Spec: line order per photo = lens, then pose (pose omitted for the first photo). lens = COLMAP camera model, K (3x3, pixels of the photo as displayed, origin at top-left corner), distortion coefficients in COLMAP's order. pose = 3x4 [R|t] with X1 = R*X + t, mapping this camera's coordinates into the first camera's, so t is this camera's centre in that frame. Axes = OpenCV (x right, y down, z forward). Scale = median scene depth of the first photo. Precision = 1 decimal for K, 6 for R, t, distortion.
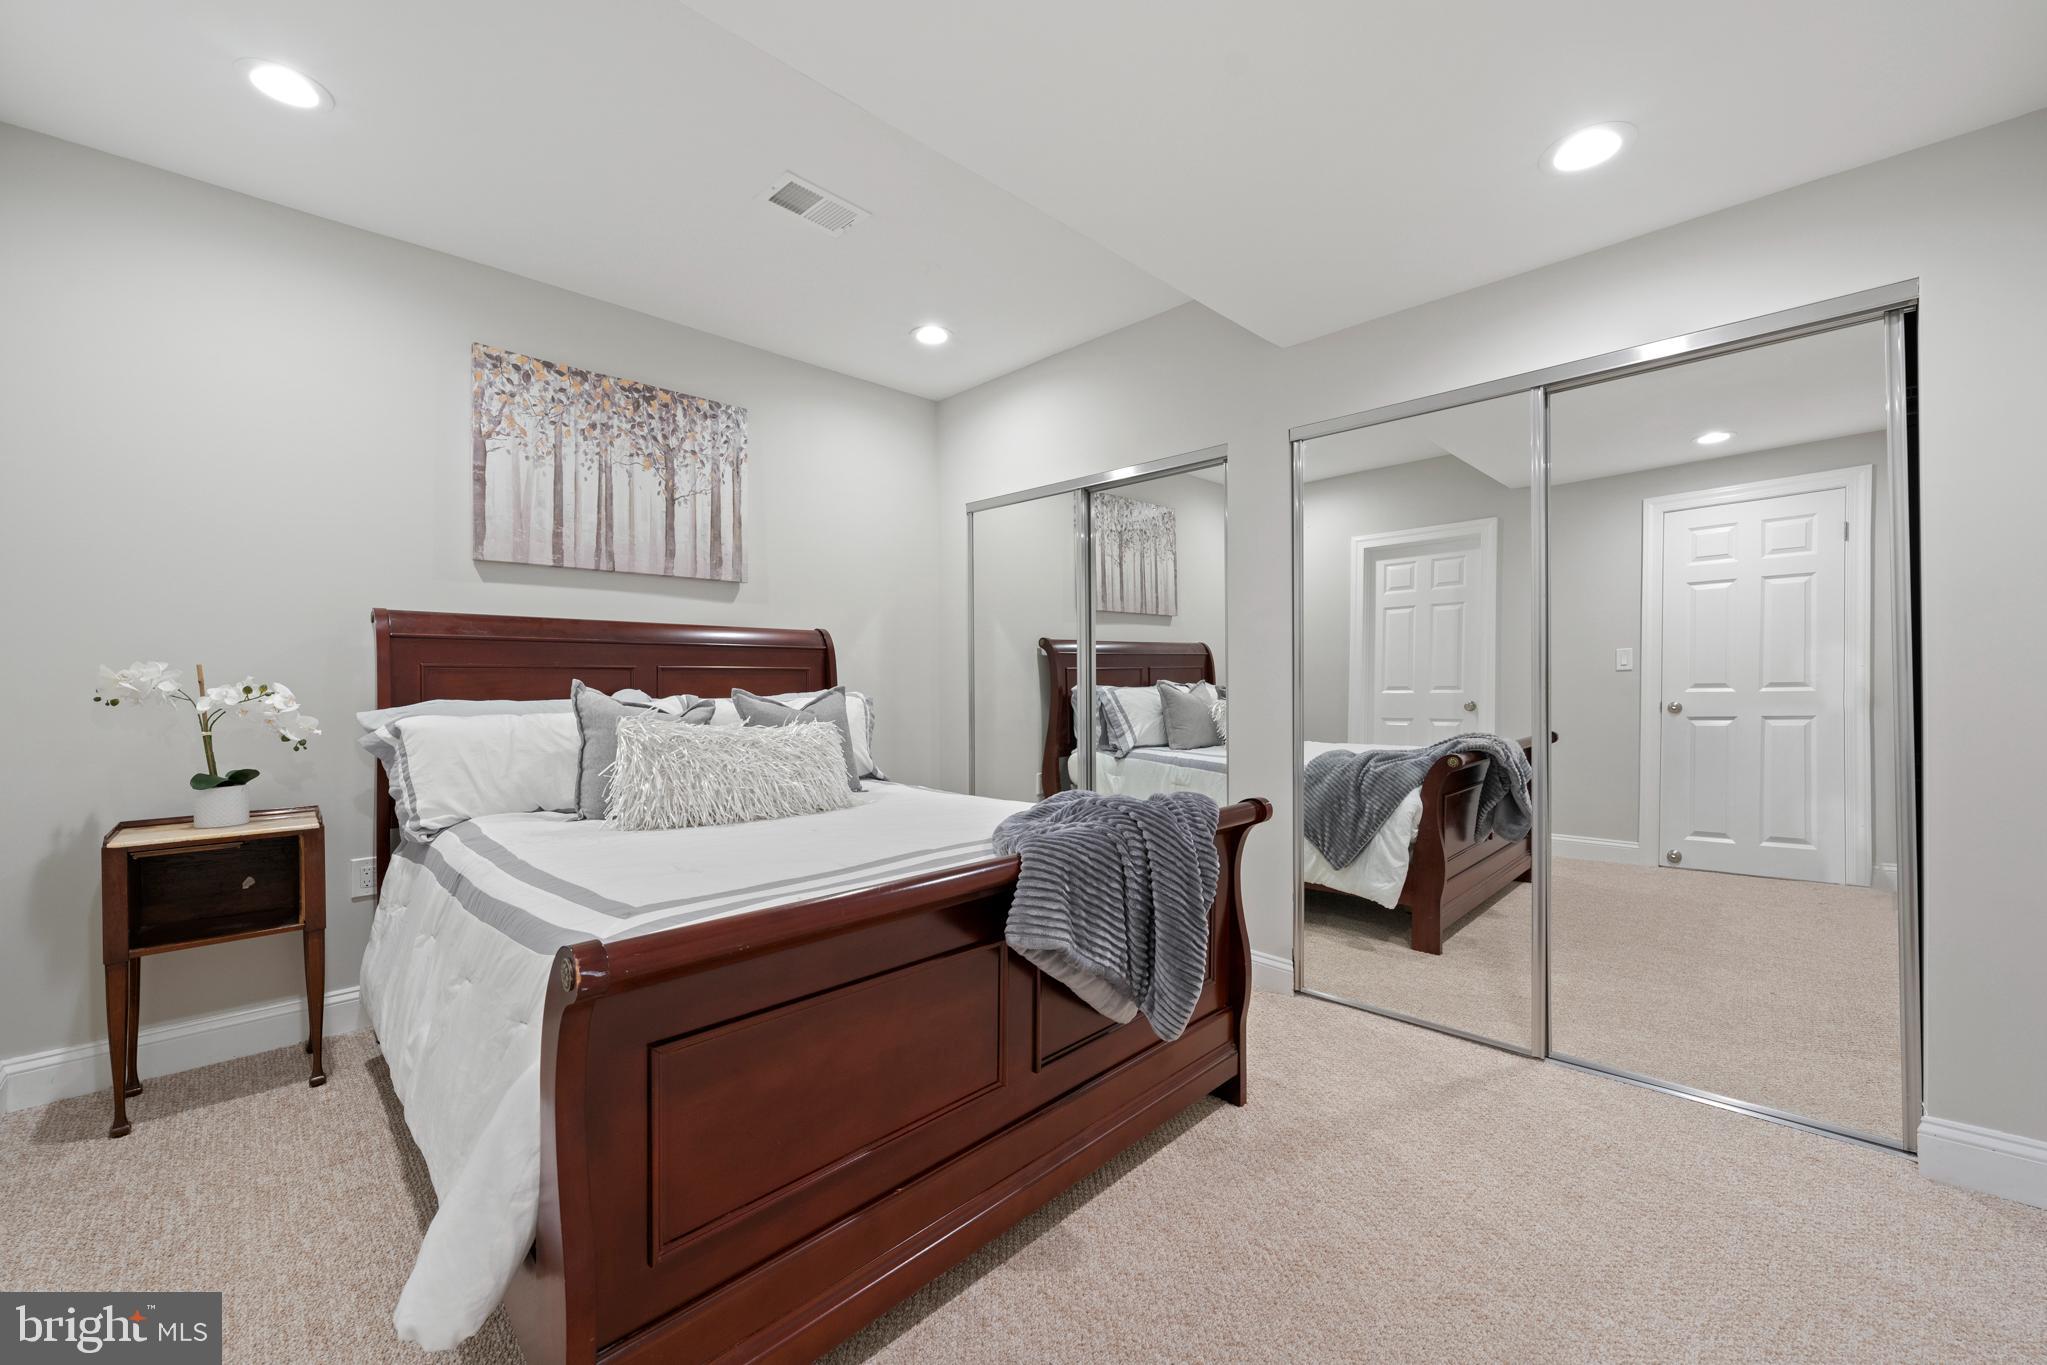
lens RADIAL K [[835.5, 0, 1019.9], [0, 835.5, 686.5], [0, 0, 1]] dist [-0.003210, -0.000064]
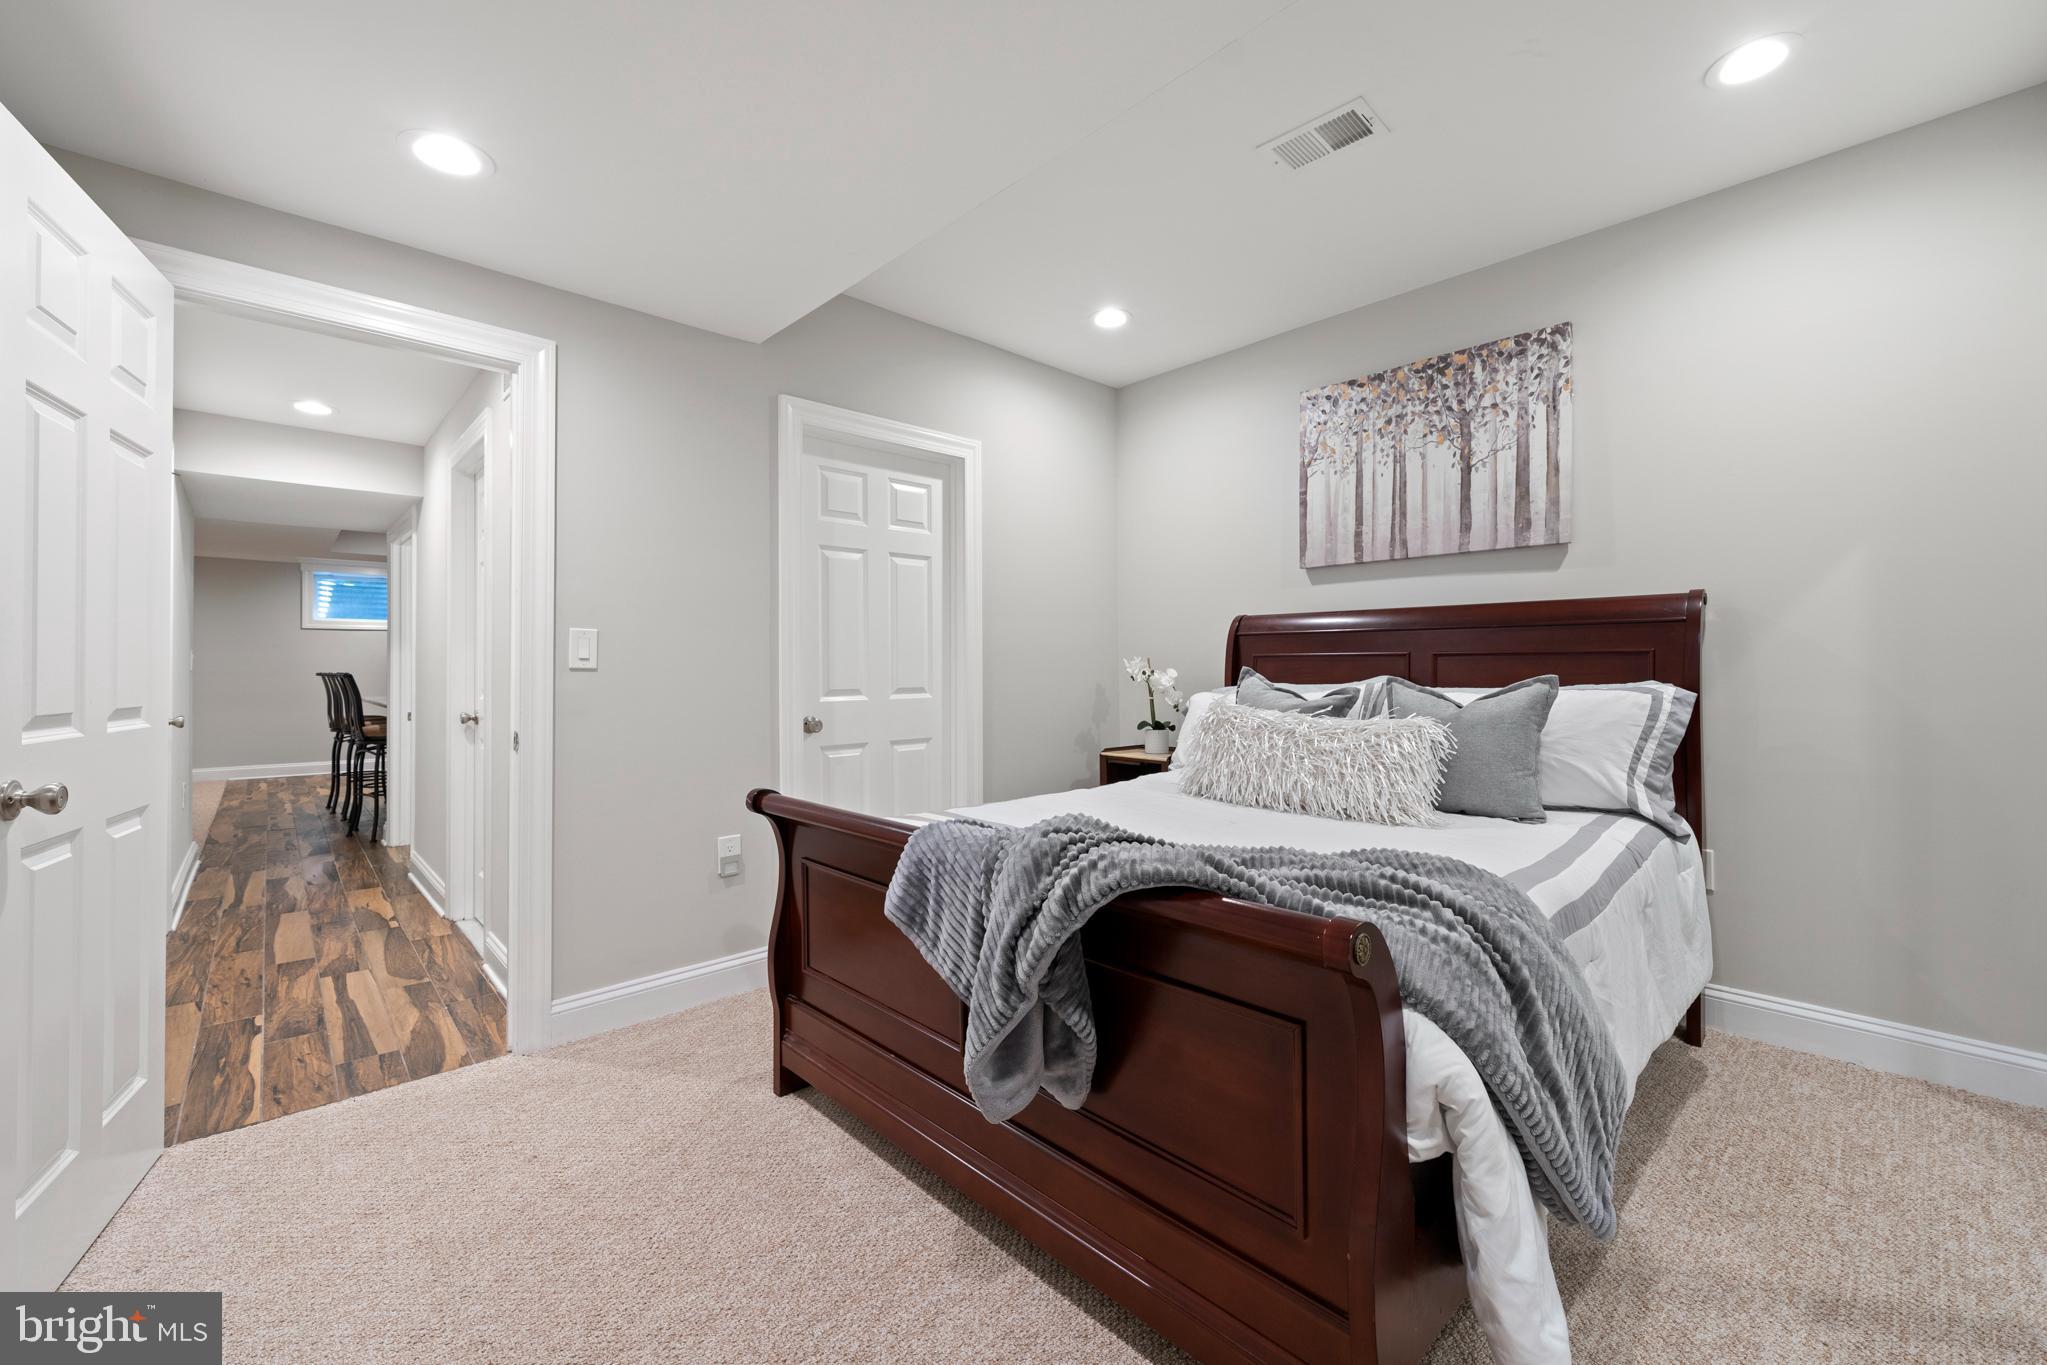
lens RADIAL K [[835.5, 0, 1020.1], [0, 835.5, 666.0], [0, 0, 1]] dist [-0.003210, -0.000064]
pose [[-0.052173, 0.003092, -0.998633, 0.530711], [-0.002345, 0.999992, 0.003219, -0.010320], [0.998635, 0.002510, -0.052165, 0.576751]]
